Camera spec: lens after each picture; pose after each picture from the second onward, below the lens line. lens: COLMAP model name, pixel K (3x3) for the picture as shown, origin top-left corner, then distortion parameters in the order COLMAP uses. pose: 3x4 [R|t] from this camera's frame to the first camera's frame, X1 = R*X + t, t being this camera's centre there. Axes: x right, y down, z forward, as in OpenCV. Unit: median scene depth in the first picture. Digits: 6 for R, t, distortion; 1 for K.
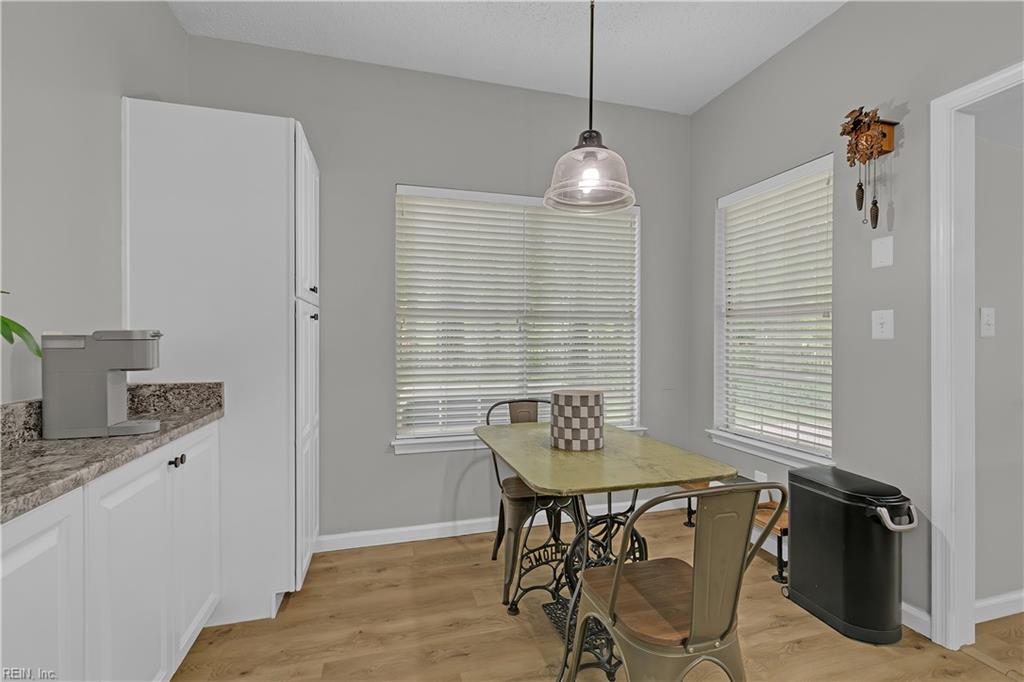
lens RADIAL K [[465.3, 0, 512.6], [0, 465.3, 344.1], [0, 0, 1]] dist [0.002563, 0.000249]
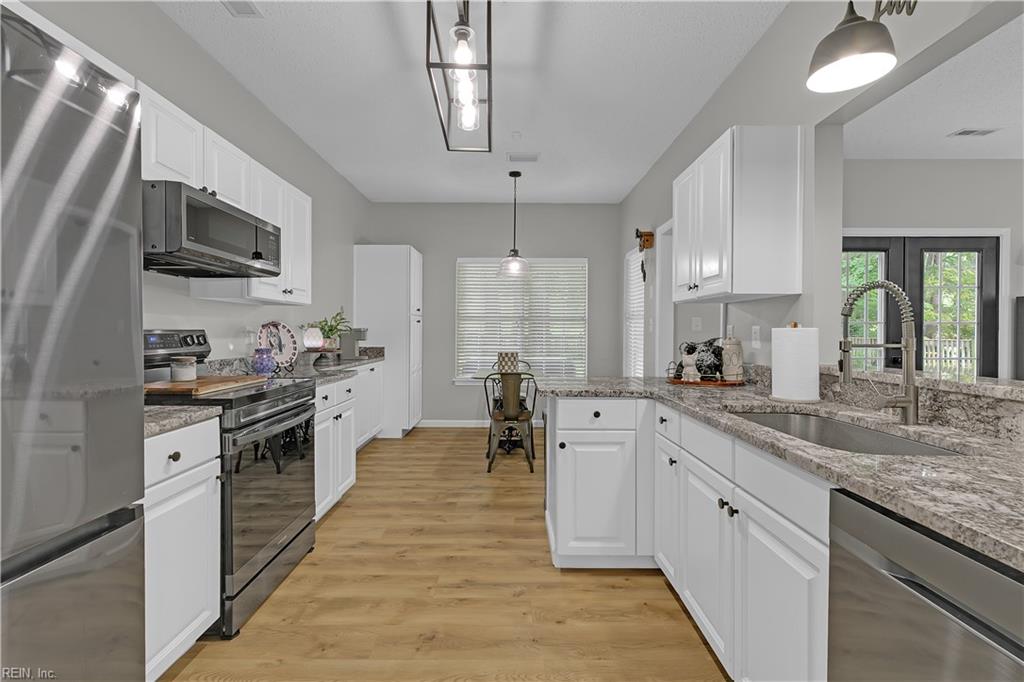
lens RADIAL K [[465.3, 0, 510.2], [0, 465.3, 334.9], [0, 0, 1]] dist [0.002563, 0.000249]
pose [[0.962110, 0.005606, -0.272603, 0.832752], [-0.006173, 0.999980, -0.001223, 0.011310], [0.272591, 0.002859, 0.962126, -1.430104]]
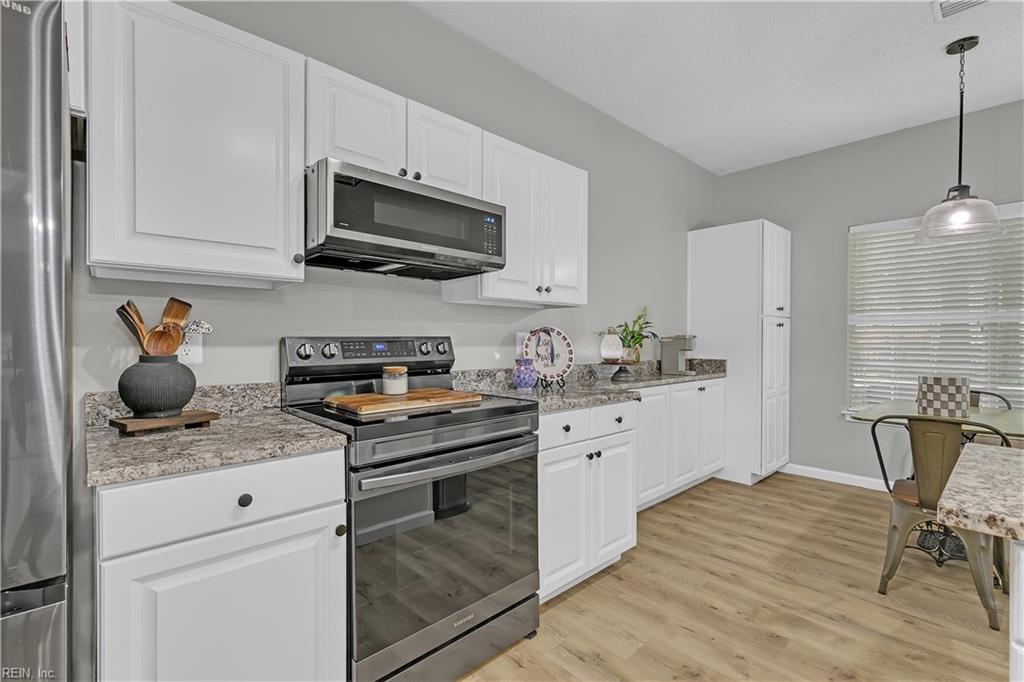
lens RADIAL K [[465.3, 0, 515.6], [0, 465.3, 340.7], [0, 0, 1]] dist [0.002563, 0.000249]
pose [[0.463294, 0.004768, -0.886192, 0.773627], [-0.009606, 0.999954, 0.000358, 0.008282], [0.886153, 0.008347, 0.463318, -0.777202]]
